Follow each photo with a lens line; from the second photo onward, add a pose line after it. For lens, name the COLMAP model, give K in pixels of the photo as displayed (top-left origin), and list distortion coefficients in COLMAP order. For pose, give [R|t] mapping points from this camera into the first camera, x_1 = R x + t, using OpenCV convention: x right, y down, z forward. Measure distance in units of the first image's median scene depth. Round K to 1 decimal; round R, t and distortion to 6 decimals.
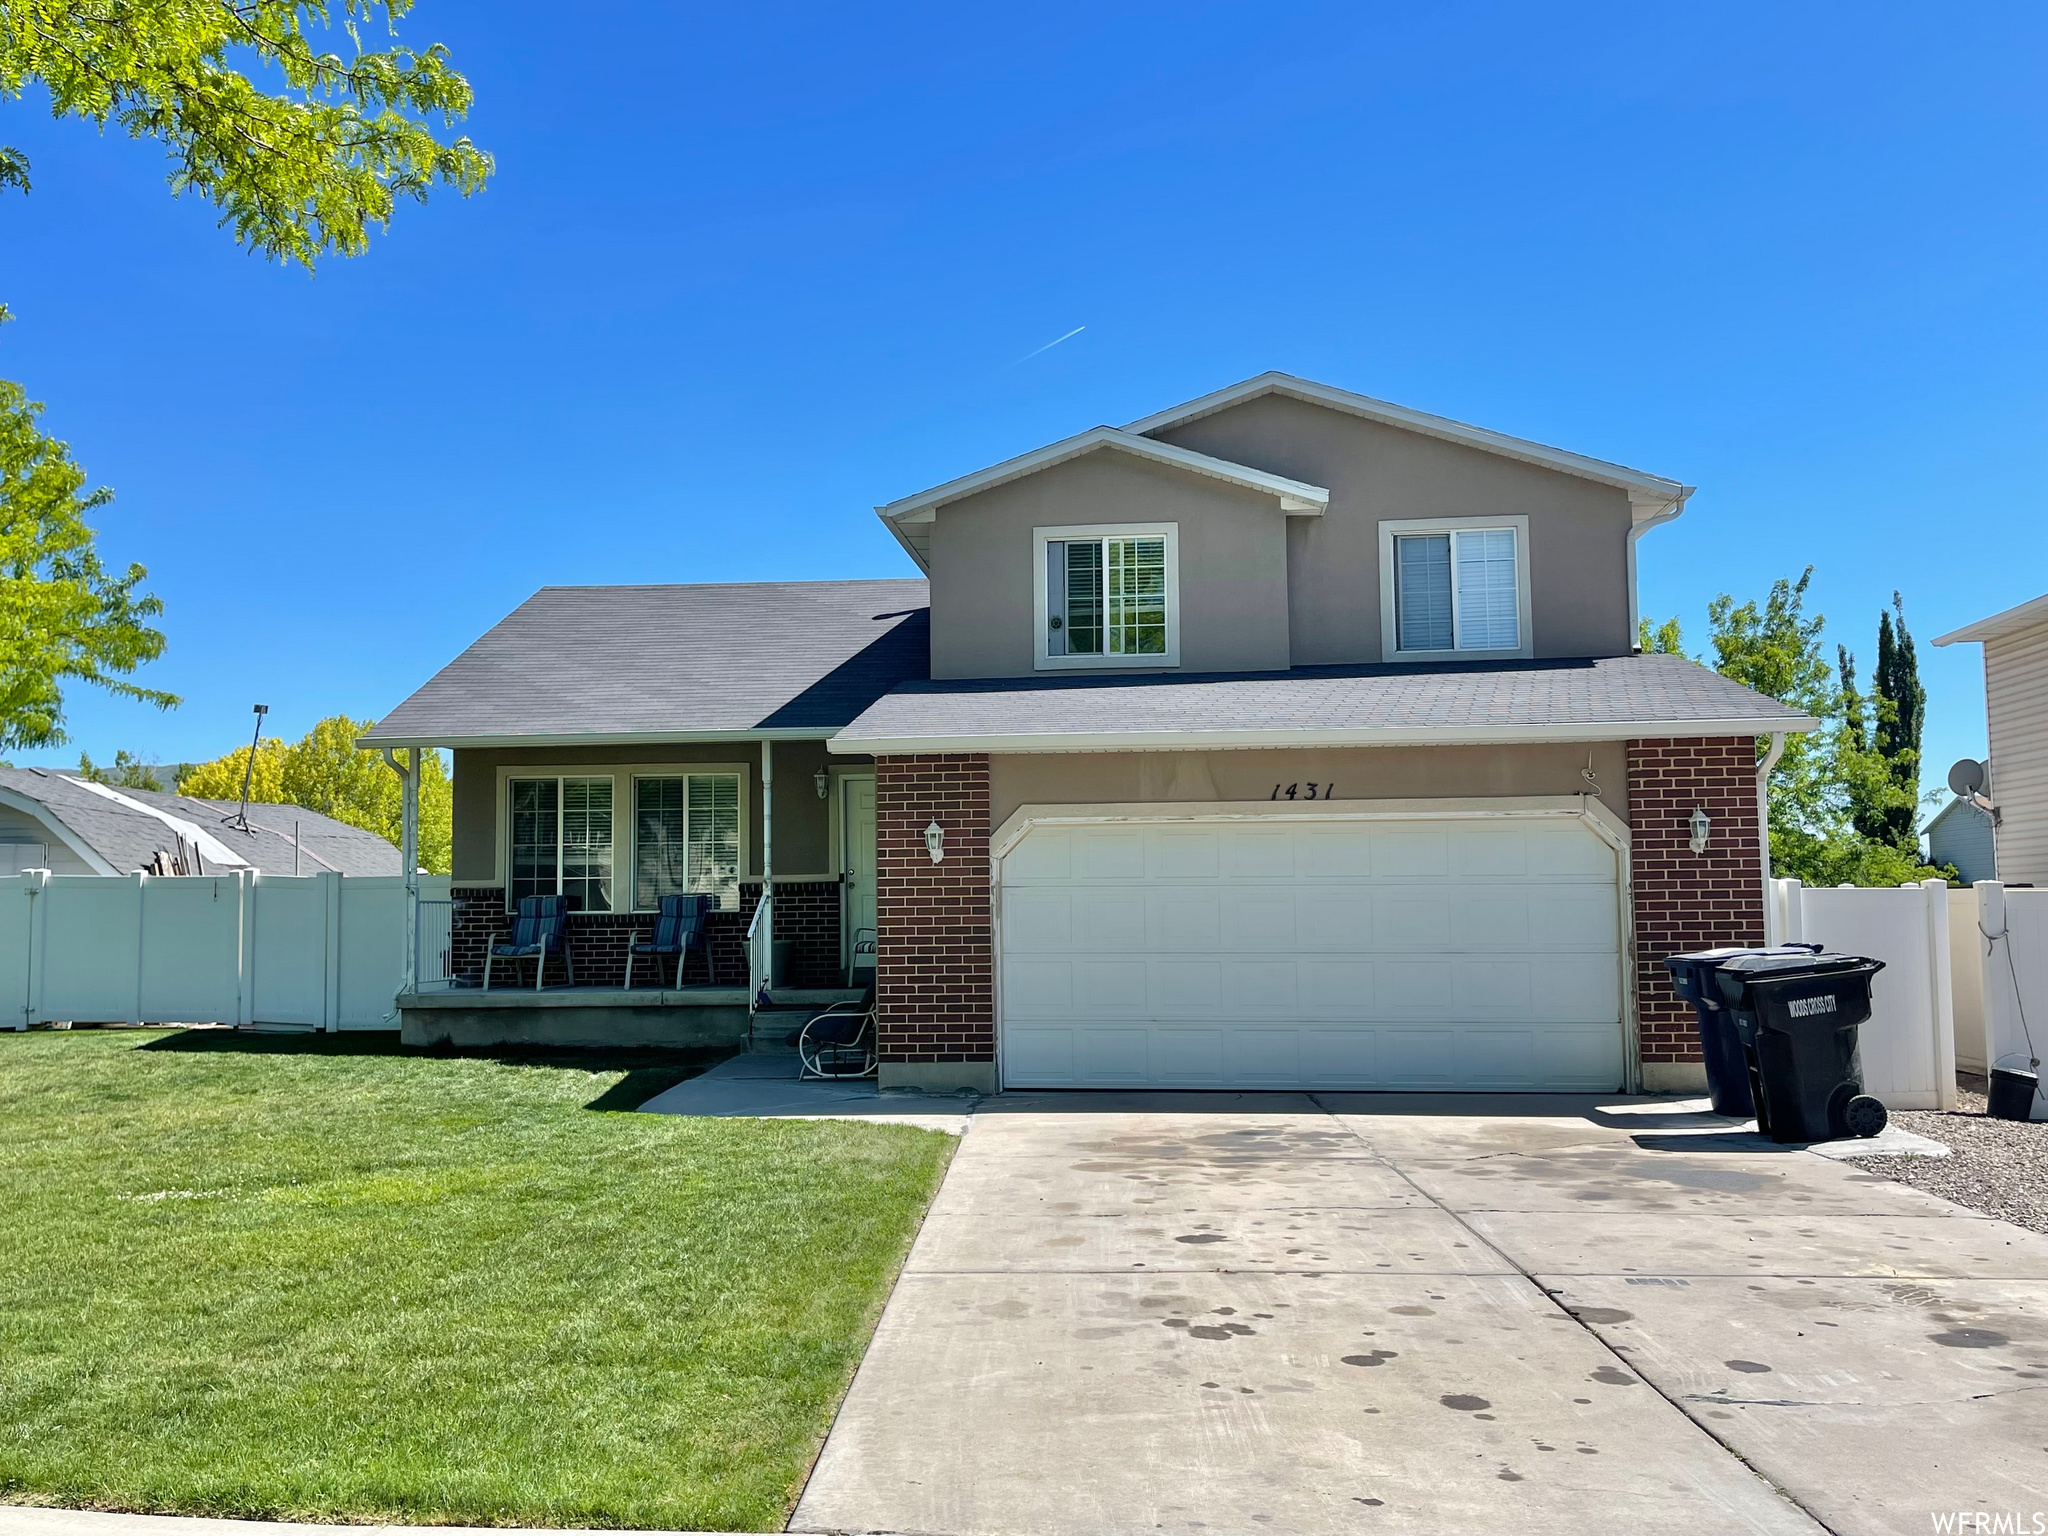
lens RADIAL K [[1719.6, 0, 992.4], [0, 1719.6, 757.4], [0, 0, 1]] dist [0.061338, -0.083021]
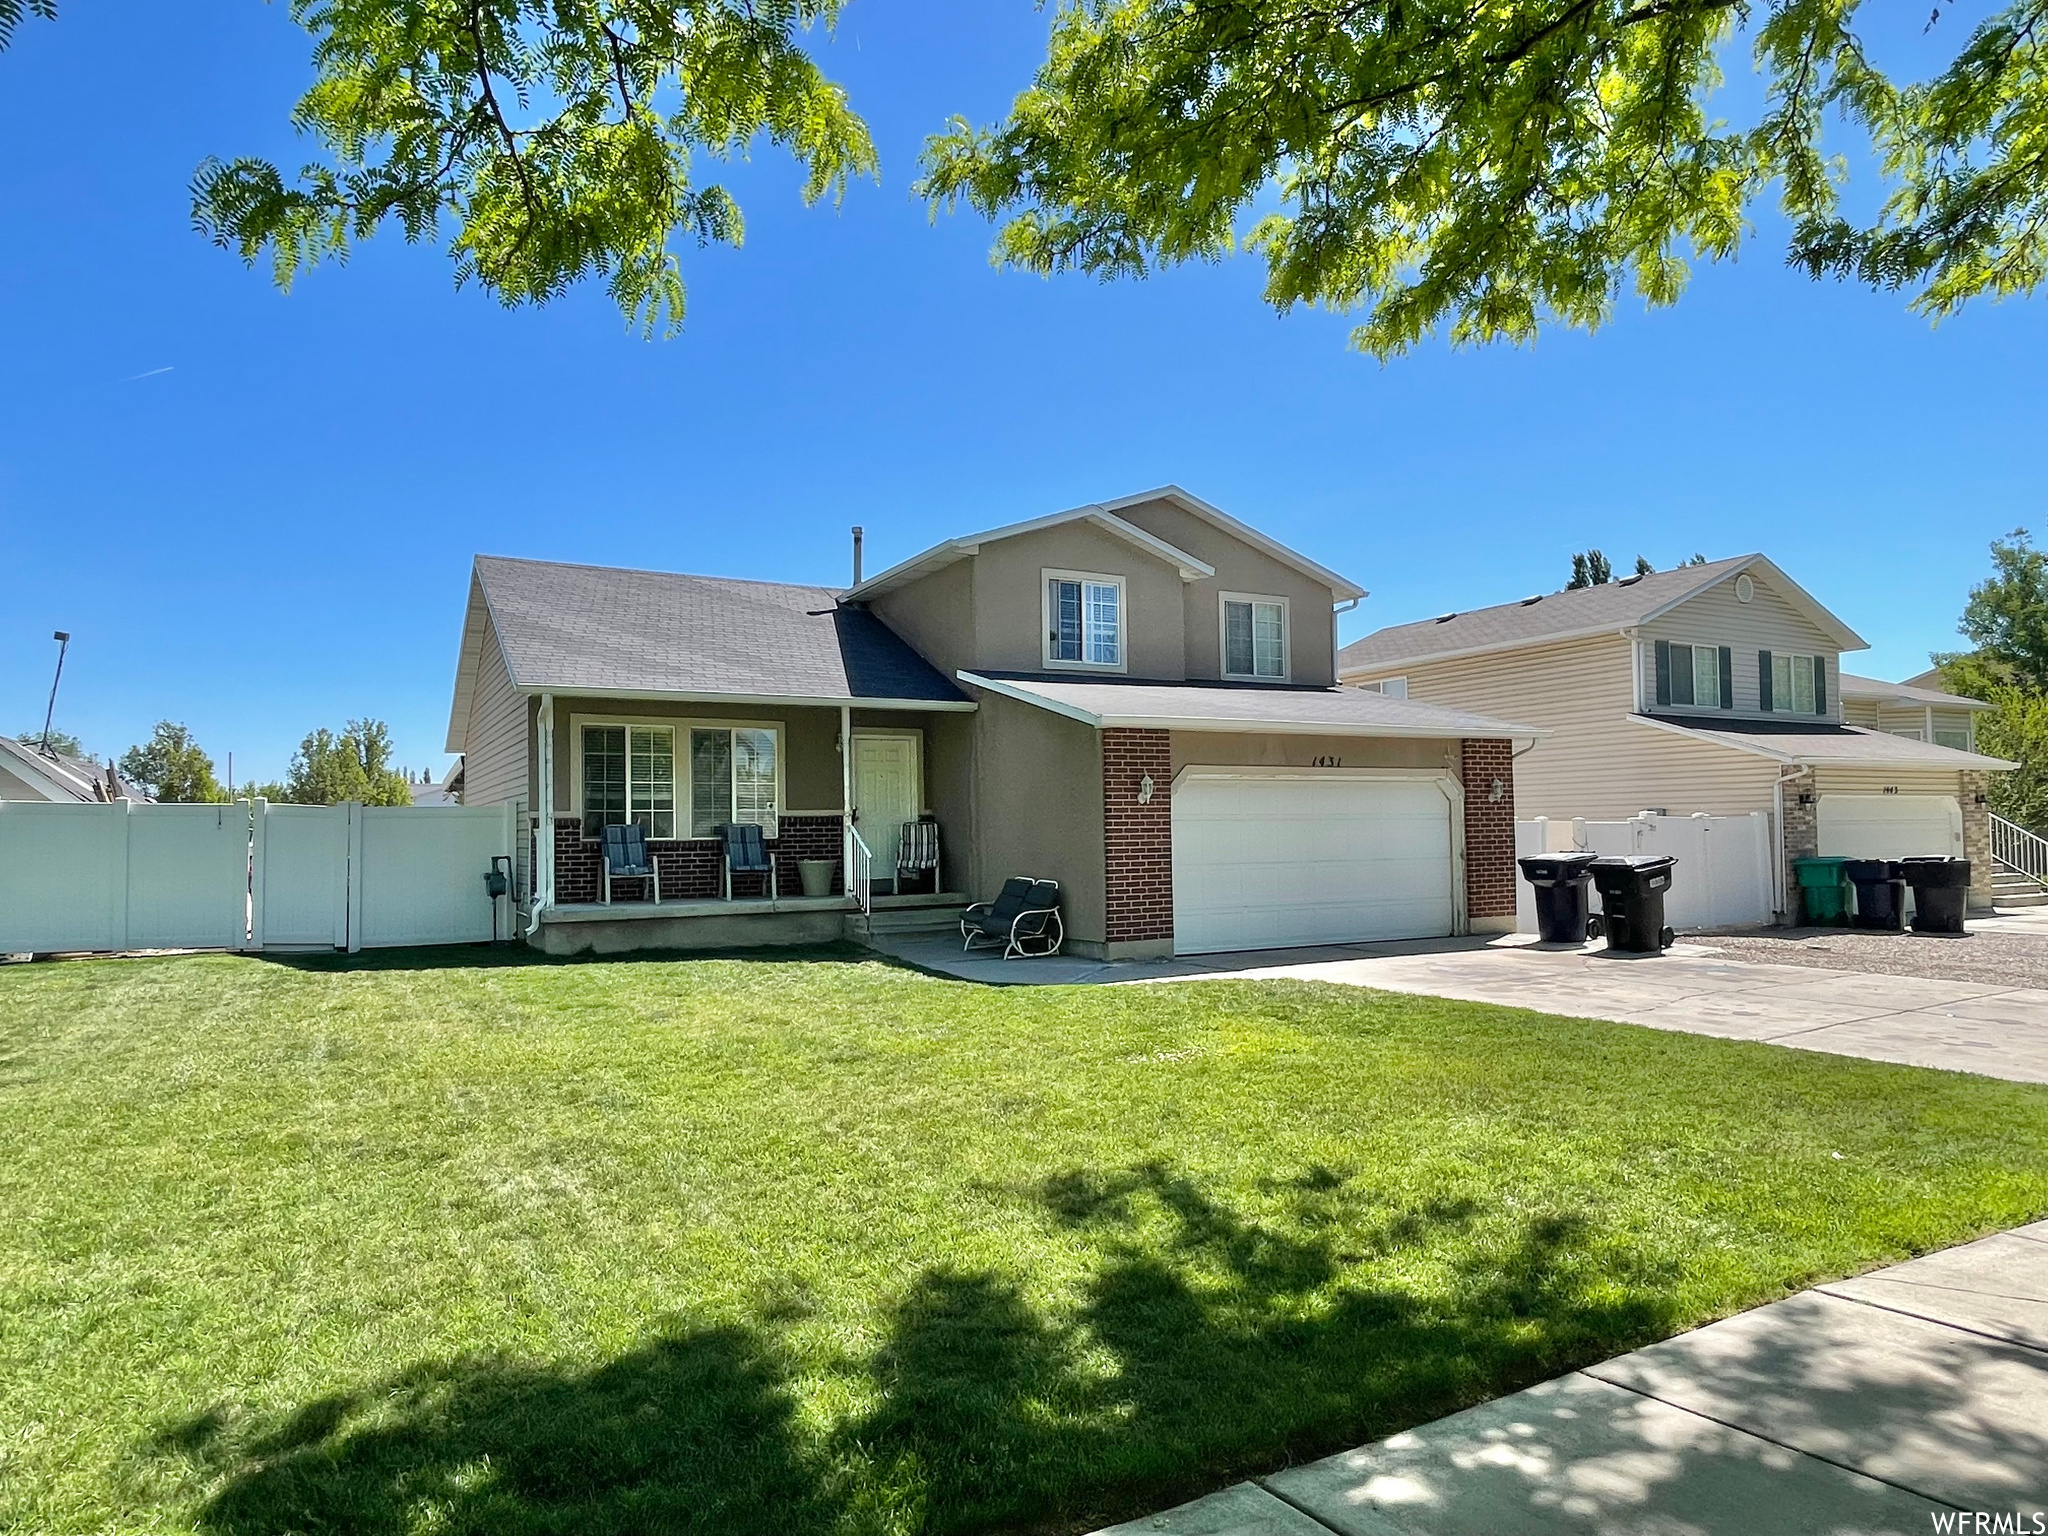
lens RADIAL K [[1253.0, 0, 1002.4], [0, 1253.0, 767.9], [0, 0, 1]] dist [0.001392, 0.000018]
pose [[0.825003, 0.027770, 0.564445, -0.588159], [-0.045940, 0.998782, 0.018008, 0.014695], [-0.563258, -0.040787, 0.825274, 0.159381]]
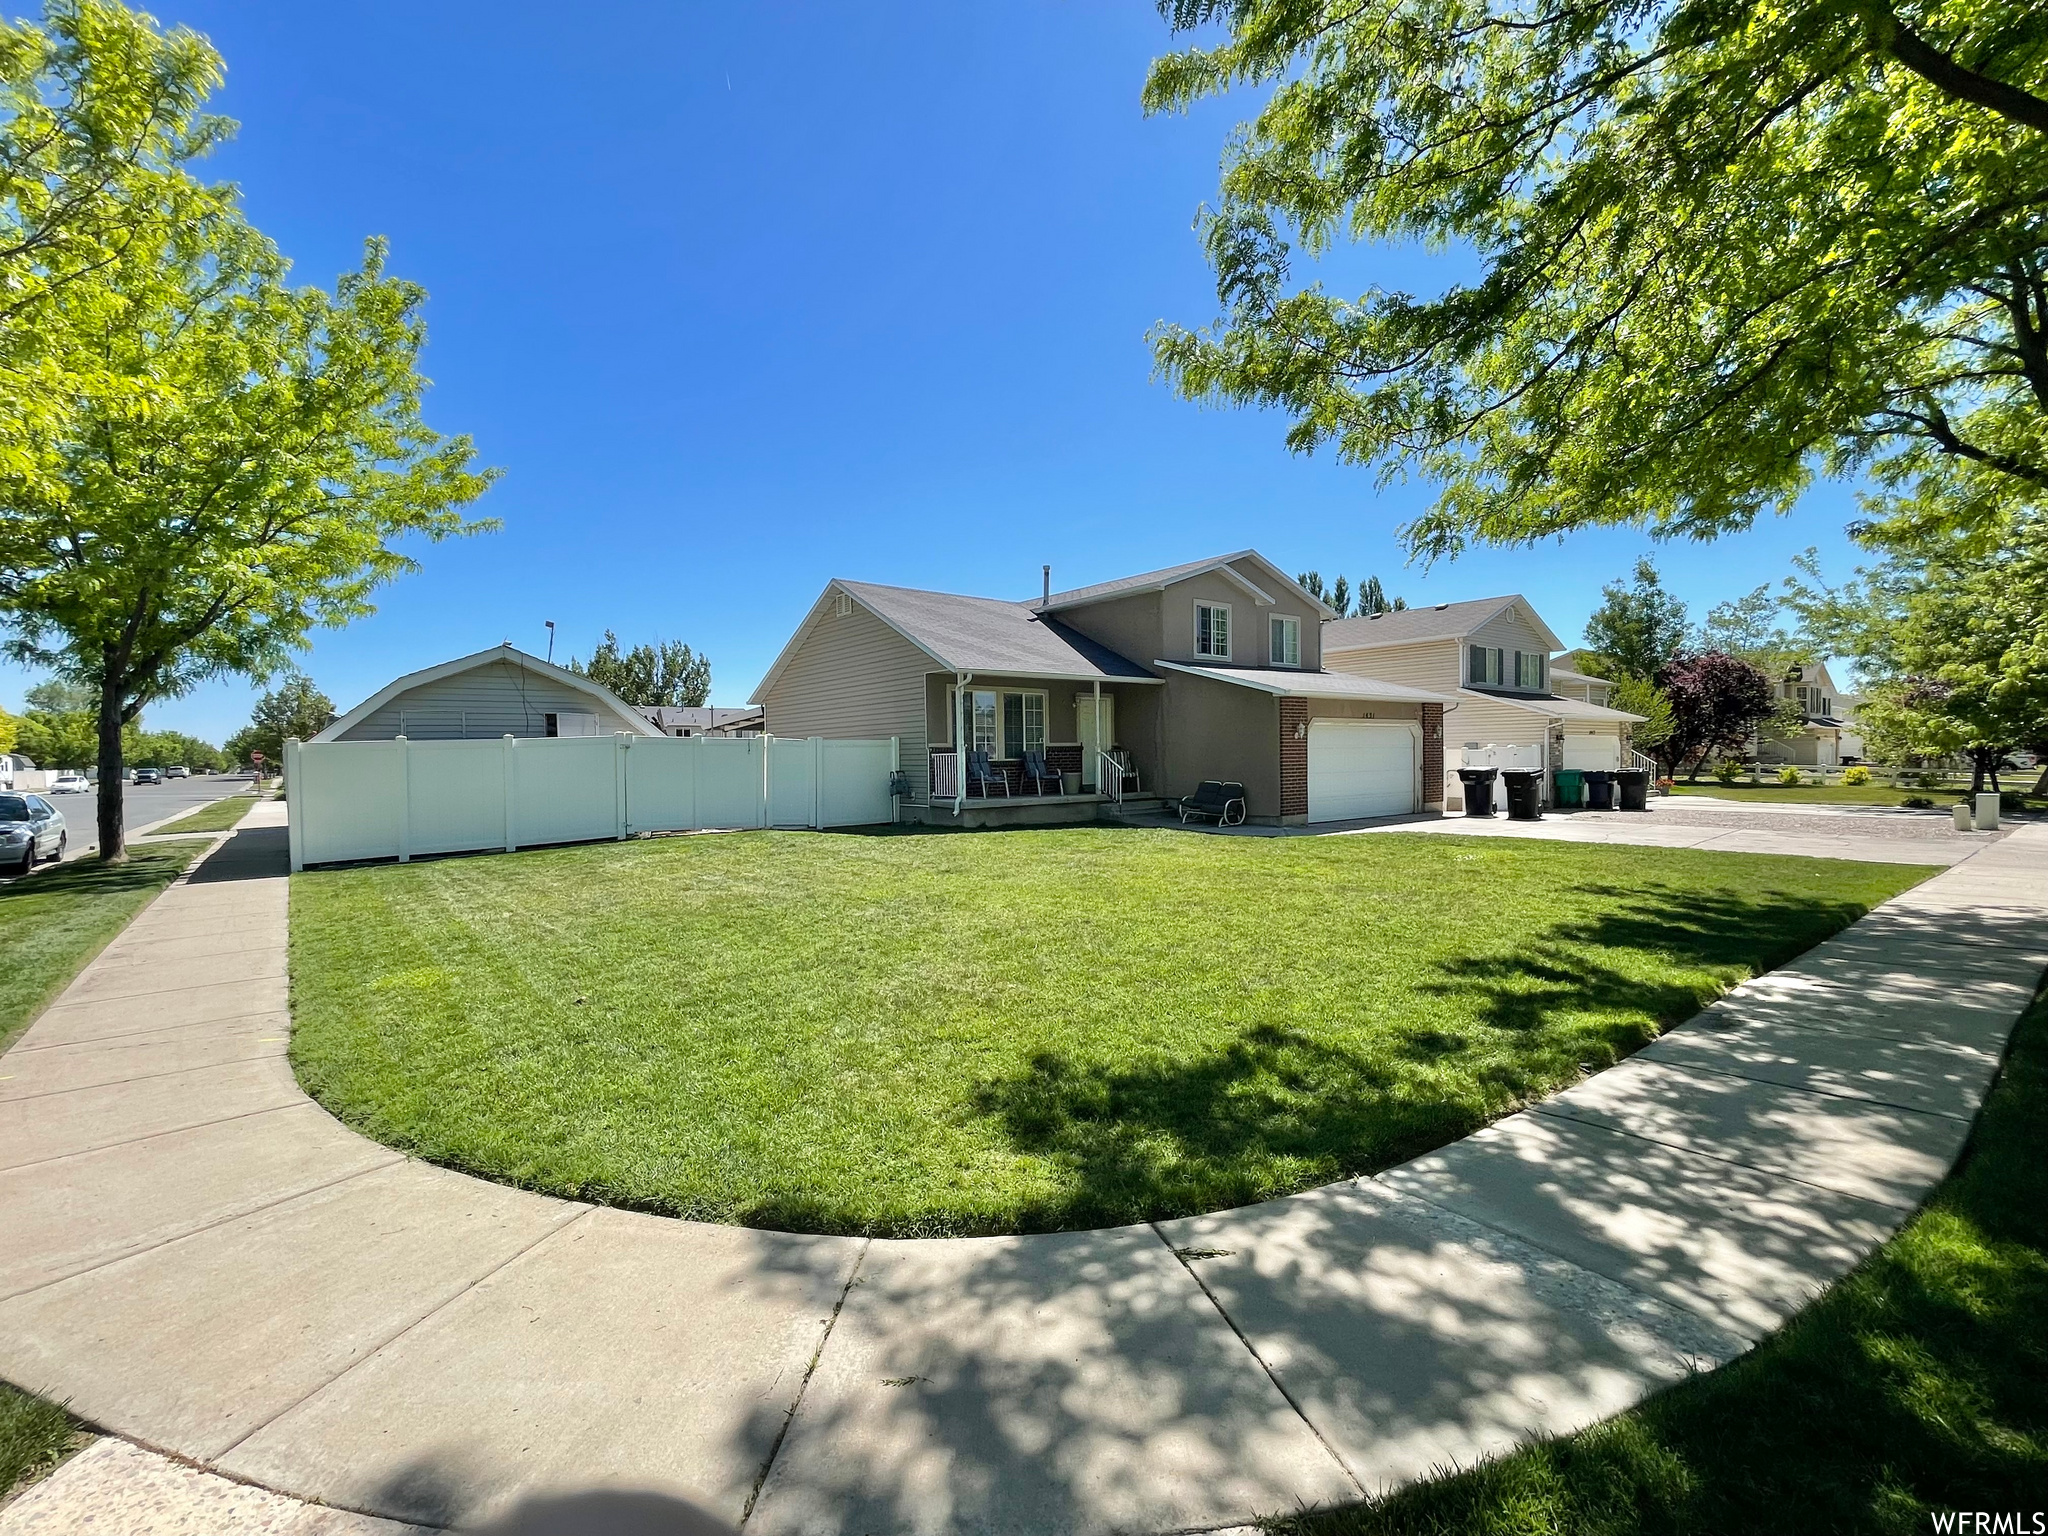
lens RADIAL K [[925.7, 0, 1004.6], [0, 925.7, 769.4], [0, 0, 1]] dist [-0.000321, -0.002114]
pose [[0.712330, -0.009284, 0.701783, -1.078983], [-0.055813, 0.995996, 0.069829, 0.027979], [-0.699622, -0.088910, 0.708960, 0.252614]]
